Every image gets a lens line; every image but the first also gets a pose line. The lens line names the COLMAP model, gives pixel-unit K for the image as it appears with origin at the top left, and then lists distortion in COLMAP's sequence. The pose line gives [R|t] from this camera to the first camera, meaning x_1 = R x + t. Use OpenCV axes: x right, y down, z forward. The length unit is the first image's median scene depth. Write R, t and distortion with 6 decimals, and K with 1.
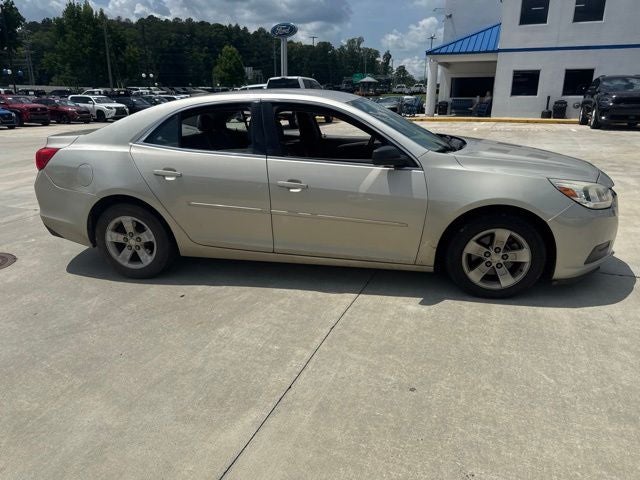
lens RADIAL K [[453.8, 0, 318.0], [0, 453.8, 237.5], [0, 0, 1]] dist [0.022487, -0.029635]
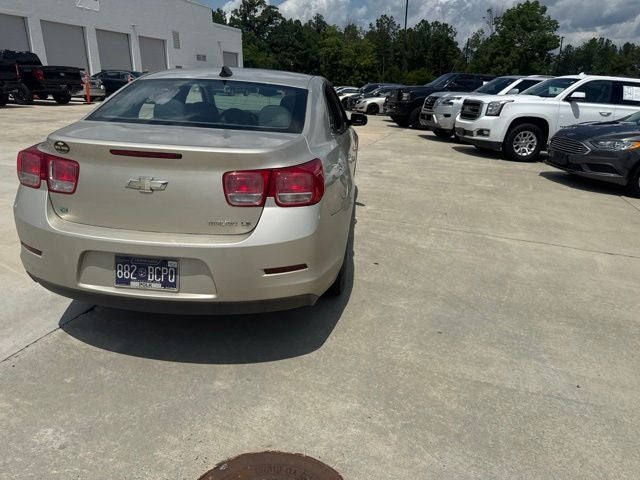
lens RADIAL K [[453.8, 0, 314.0], [0, 453.8, 236.7], [0, 0, 1]] dist [0.022487, -0.029635]
pose [[-0.090615, -0.315813, 0.944484, -1.283604], [0.268221, 0.905602, 0.328545, -0.326313], [-0.959086, 0.283101, 0.002646, 1.111643]]
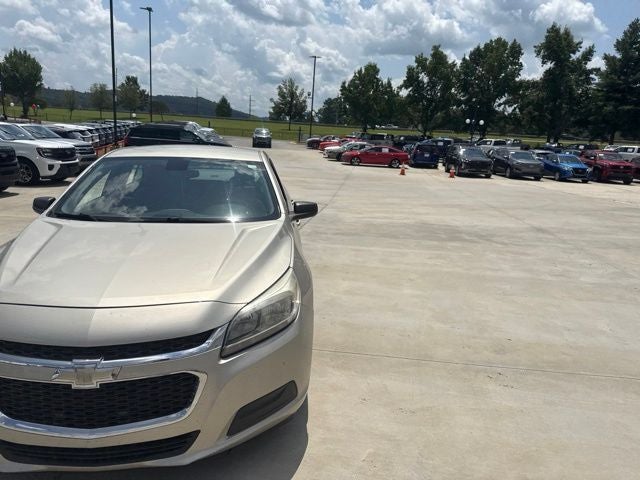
lens RADIAL K [[453.8, 0, 317.2], [0, 453.8, 245.8], [0, 0, 1]] dist [0.022487, -0.029635]
pose [[0.277081, 0.240080, -0.930370, 1.178719], [-0.330713, 0.932949, 0.142253, -0.398501], [0.902139, 0.268269, 0.337900, 1.092849]]
